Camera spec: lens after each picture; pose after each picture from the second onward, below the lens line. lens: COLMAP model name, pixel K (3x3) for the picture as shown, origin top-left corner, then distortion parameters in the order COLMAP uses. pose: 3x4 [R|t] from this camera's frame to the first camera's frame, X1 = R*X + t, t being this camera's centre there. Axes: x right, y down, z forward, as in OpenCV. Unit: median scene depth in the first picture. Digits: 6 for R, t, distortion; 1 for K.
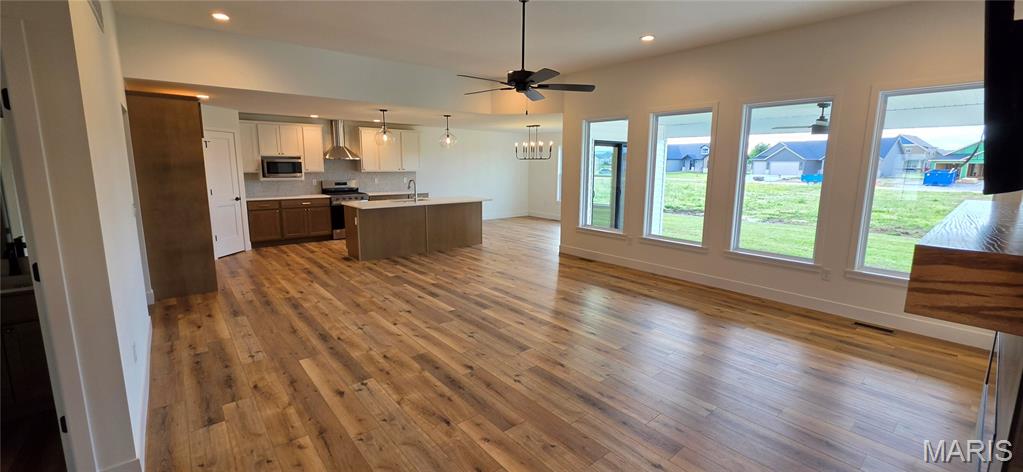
lens RADIAL K [[410.1, 0, 510.4], [0, 410.1, 227.9], [0, 0, 1]] dist [-0.003848, 0.001262]
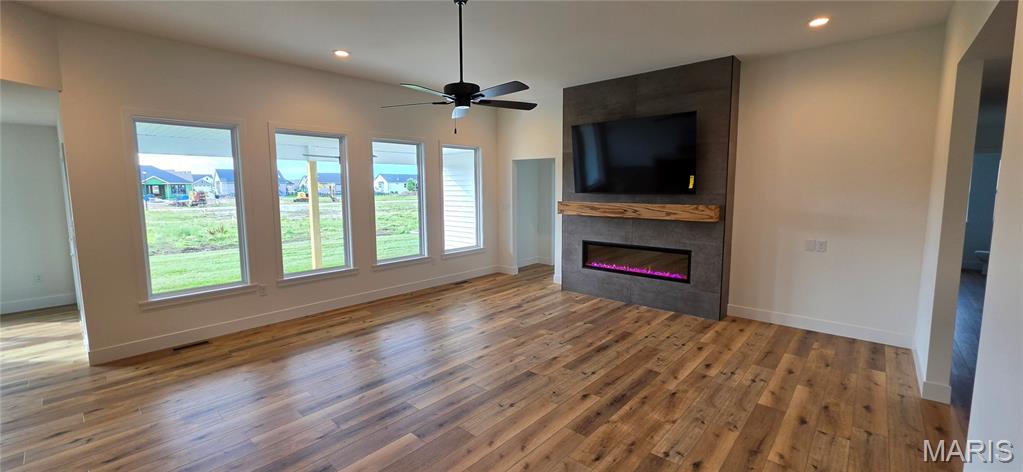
lens RADIAL K [[410.1, 0, 508.5], [0, 410.1, 229.8], [0, 0, 1]] dist [-0.003848, 0.001262]
pose [[-0.141330, -0.110301, 0.983799, -0.655713], [0.158715, 0.978394, 0.132496, -0.137815], [-0.977157, 0.174869, -0.120770, 0.809312]]
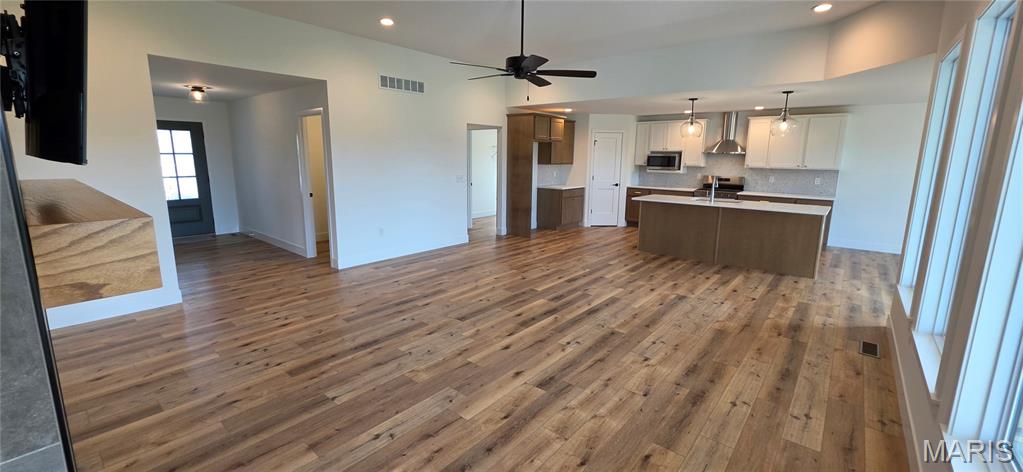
lens RADIAL K [[410.1, 0, 508.0], [0, 410.1, 228.5], [0, 0, 1]] dist [-0.003848, 0.001262]
pose [[0.172140, 0.167168, -0.970785, 0.791582], [-0.164529, 0.976532, 0.138983, -0.086517], [0.971235, 0.135798, 0.195604, 0.634957]]
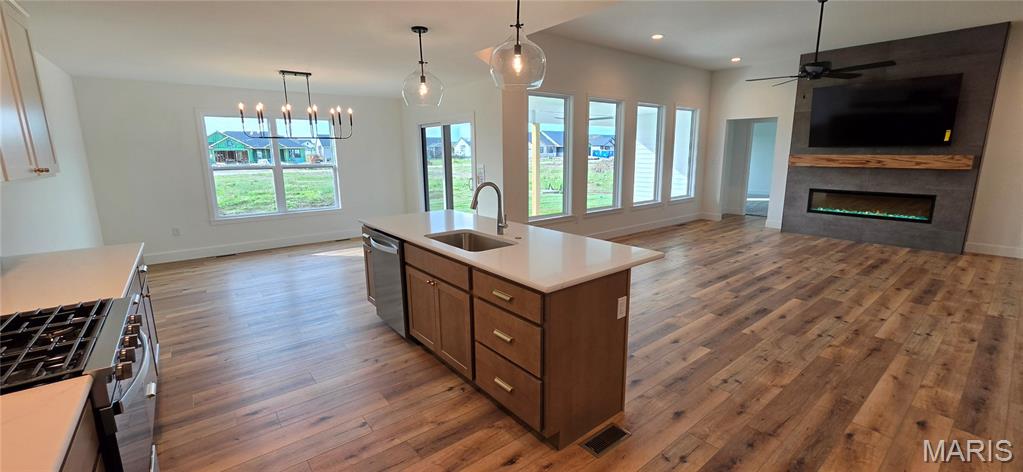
lens RADIAL K [[410.1, 0, 513.2], [0, 410.1, 233.2], [0, 0, 1]] dist [-0.003848, 0.001262]
pose [[0.022274, -0.204486, 0.978616, -0.945601], [0.166353, 0.965971, 0.198058, -0.216108], [-0.985815, 0.158384, 0.055533, 1.429002]]
